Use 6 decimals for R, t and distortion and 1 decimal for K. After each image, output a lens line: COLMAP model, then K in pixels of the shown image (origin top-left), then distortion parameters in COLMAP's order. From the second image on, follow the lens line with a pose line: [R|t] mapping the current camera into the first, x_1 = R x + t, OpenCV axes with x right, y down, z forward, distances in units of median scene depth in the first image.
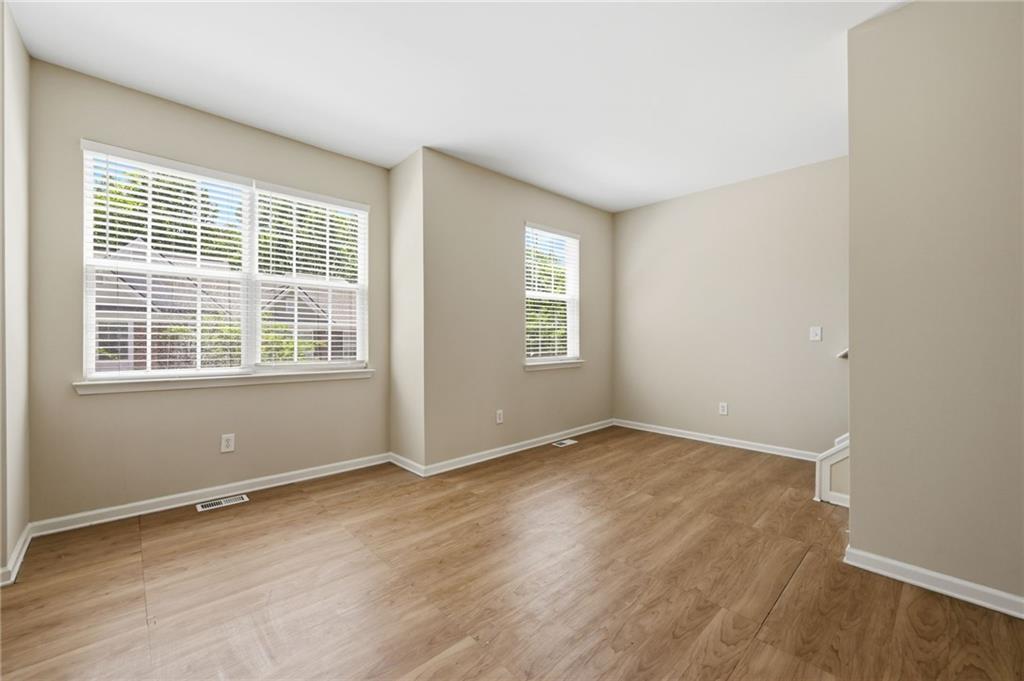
lens RADIAL K [[412.7, 0, 512.0], [0, 412.7, 340.5], [0, 0, 1]] dist [-0.000248, -0.000073]
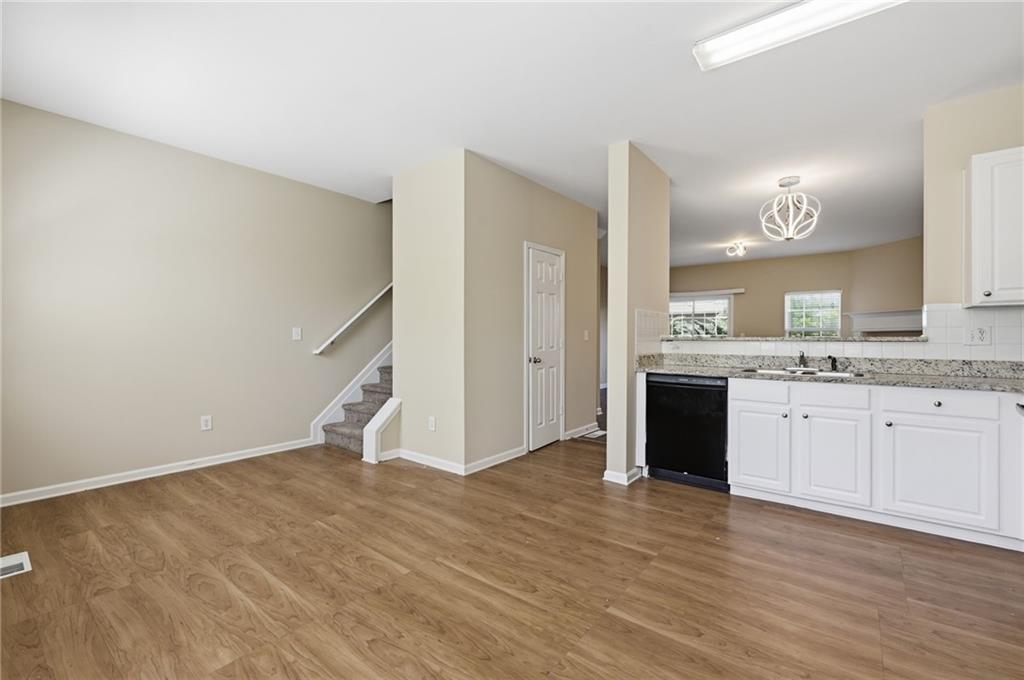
lens RADIAL K [[433.8, 0, 507.6], [0, 433.8, 338.6], [0, 0, 1]] dist [-0.000027, -0.000091]
pose [[-0.139056, -0.007676, 0.990255, -0.675409], [0.008438, 0.999924, 0.008936, -0.012126], [-0.990249, 0.009598, -0.138980, 0.792465]]
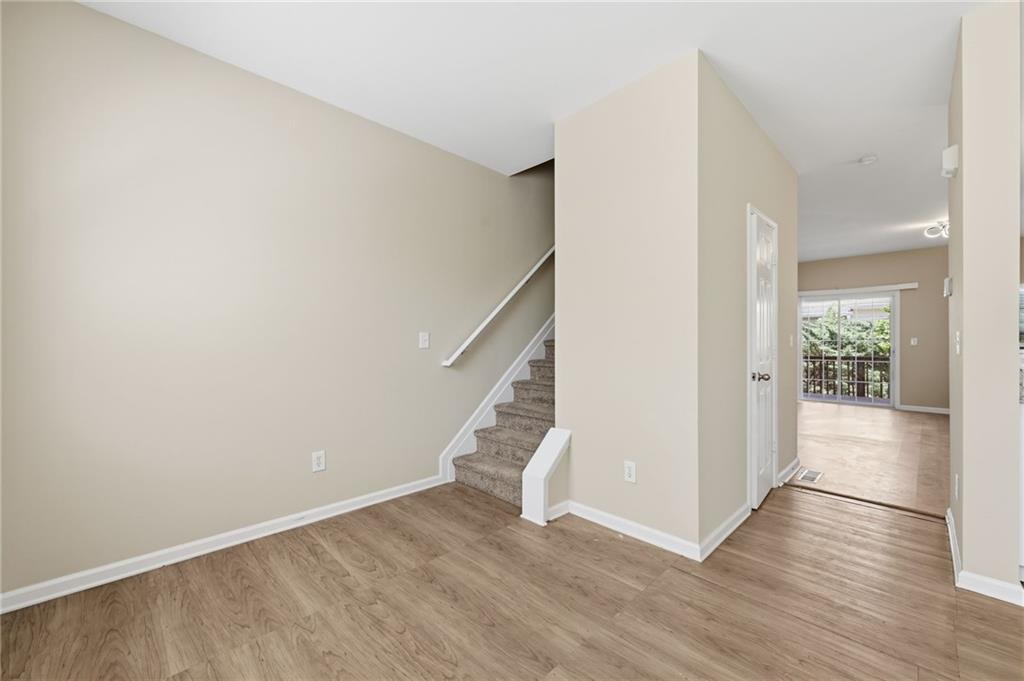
lens RADIAL K [[407.2, 0, 509.0], [0, 407.2, 339.7], [0, 0, 1]] dist [0.000275, 0.000052]
pose [[-0.016349, 0.006006, 0.999848, -0.154494], [0.012043, 0.999911, -0.005809, -0.013242], [-0.999794, 0.011946, -0.016420, 1.109596]]
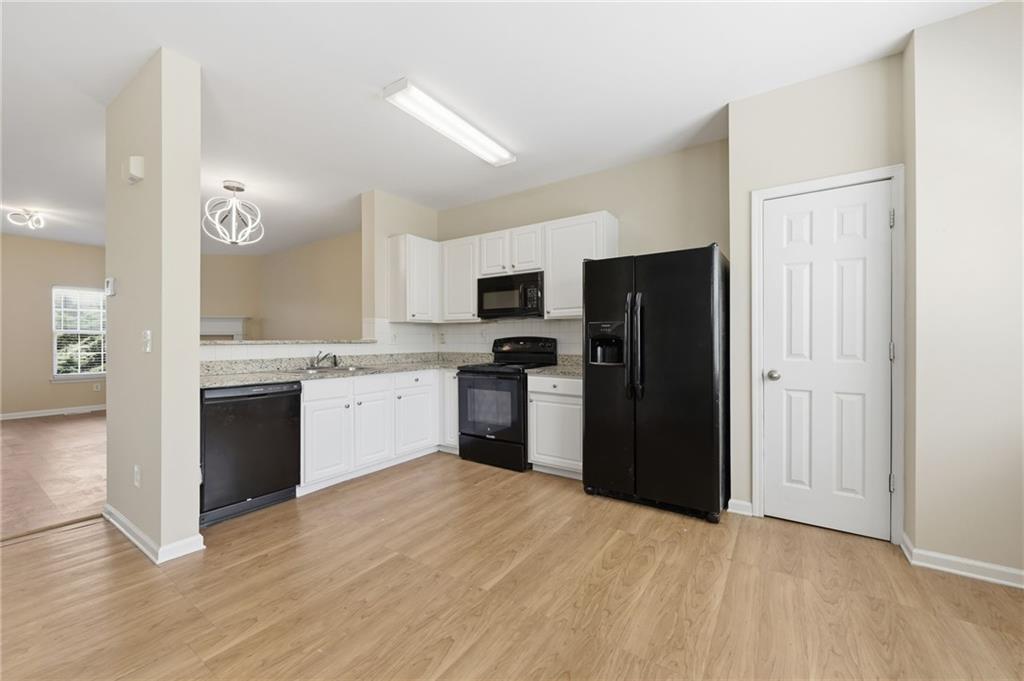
lens RADIAL K [[407.2, 0, 509.0], [0, 407.2, 339.7], [0, 0, 1]] dist [0.000275, 0.000052]
pose [[-0.977627, 0.000151, -0.210345, 0.047370], [-0.001837, 0.999955, 0.009255, -0.013571], [0.210337, 0.009435, -0.977583, 1.213686]]
